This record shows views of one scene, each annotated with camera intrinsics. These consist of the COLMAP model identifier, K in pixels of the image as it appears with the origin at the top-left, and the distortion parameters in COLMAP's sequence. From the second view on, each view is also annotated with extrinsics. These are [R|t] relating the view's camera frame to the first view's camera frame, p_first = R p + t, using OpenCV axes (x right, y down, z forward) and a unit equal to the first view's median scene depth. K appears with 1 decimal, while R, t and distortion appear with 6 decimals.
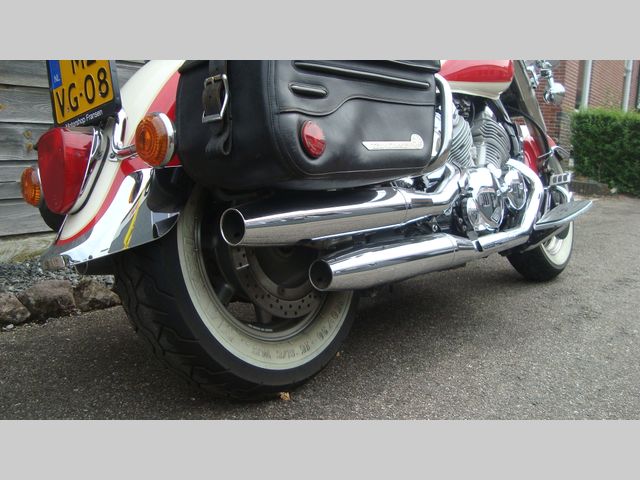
lens RADIAL K [[619.1, 0, 320.2], [0, 619.1, 230.4], [0, 0, 1]] dist [-0.119396, 0.000000]
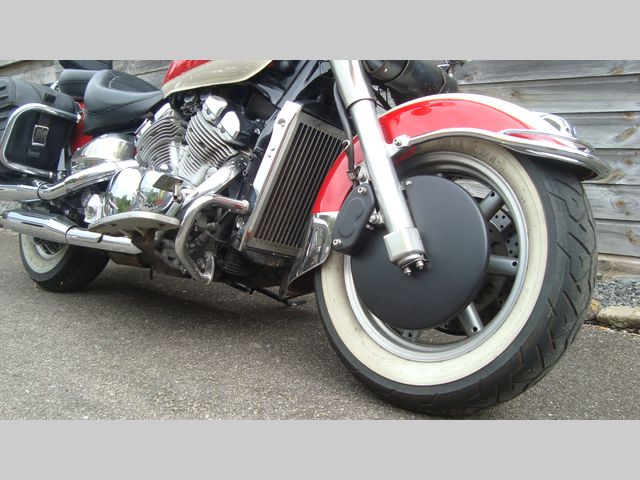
lens RADIAL K [[619.1, 0, 309.7], [0, 619.1, 241.6], [0, 0, 1]] dist [-0.119396, 0.000000]
pose [[-0.066027, 0.081402, -0.994492, 1.369996], [-0.152769, 0.984092, 0.090693, -0.130597], [0.986054, 0.157916, -0.052541, 1.501003]]
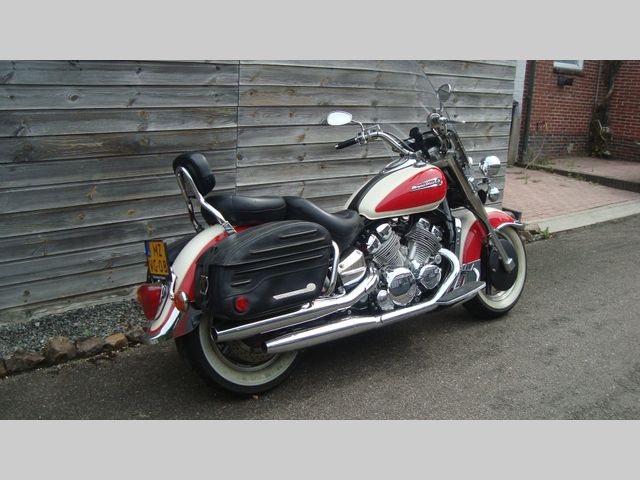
lens RADIAL K [[619.1, 0, 322.2], [0, 619.1, 237.9], [0, 0, 1]] dist [-0.119396, 0.000000]
pose [[0.972876, 0.035069, -0.228652, 0.485534], [-0.014129, 0.995605, 0.092585, -0.365986], [0.230894, -0.086843, 0.969096, -0.724704]]
